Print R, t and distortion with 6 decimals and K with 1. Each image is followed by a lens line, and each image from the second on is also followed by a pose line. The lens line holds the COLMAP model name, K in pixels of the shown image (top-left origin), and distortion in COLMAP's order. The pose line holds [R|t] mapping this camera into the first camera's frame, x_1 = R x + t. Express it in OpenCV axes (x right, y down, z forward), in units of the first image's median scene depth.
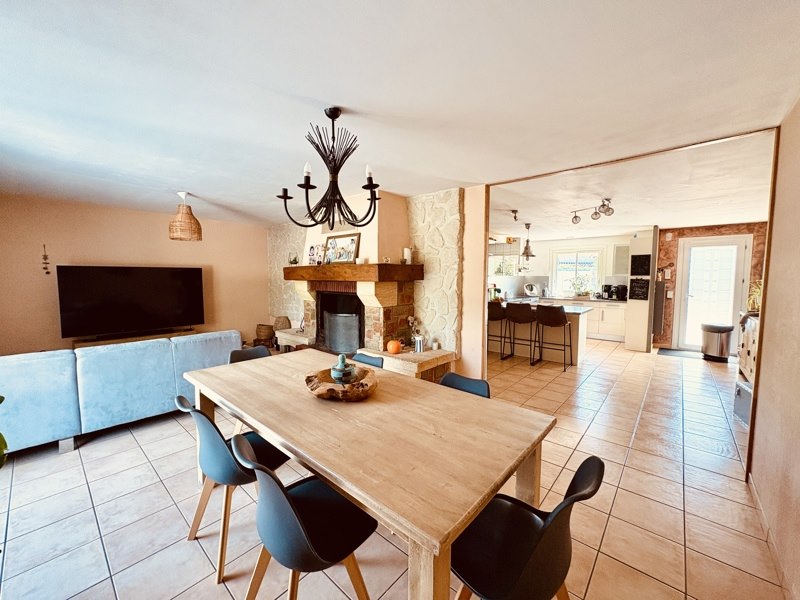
lens RADIAL K [[318.7, 0, 395.6], [0, 318.7, 300.1], [0, 0, 1]] dist [-0.000859, -0.000186]
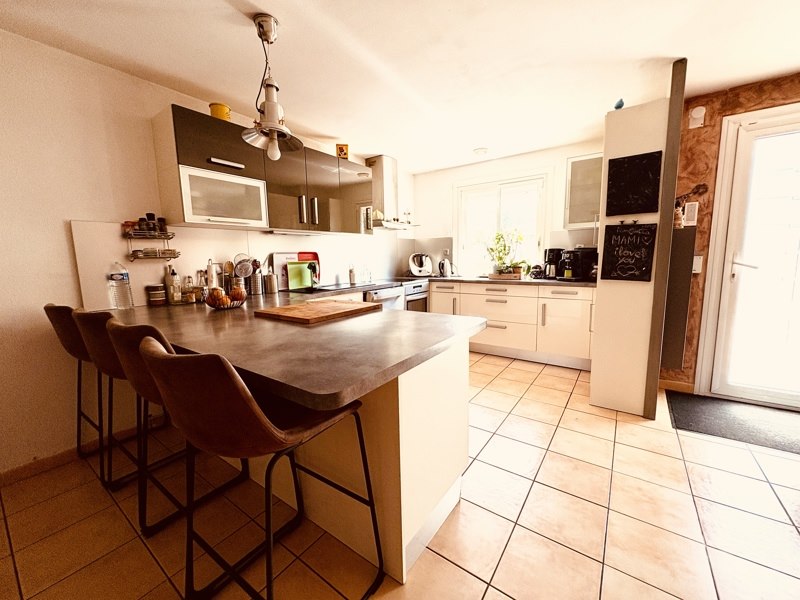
lens RADIAL K [[318.7, 0, 395.6], [0, 318.7, 300.1], [0, 0, 1]] dist [-0.000859, -0.000186]
pose [[0.995544, -0.040172, 0.085312, 0.443420], [0.034773, 0.997353, 0.063864, -0.011259], [-0.087651, -0.060613, 0.994305, 0.626549]]
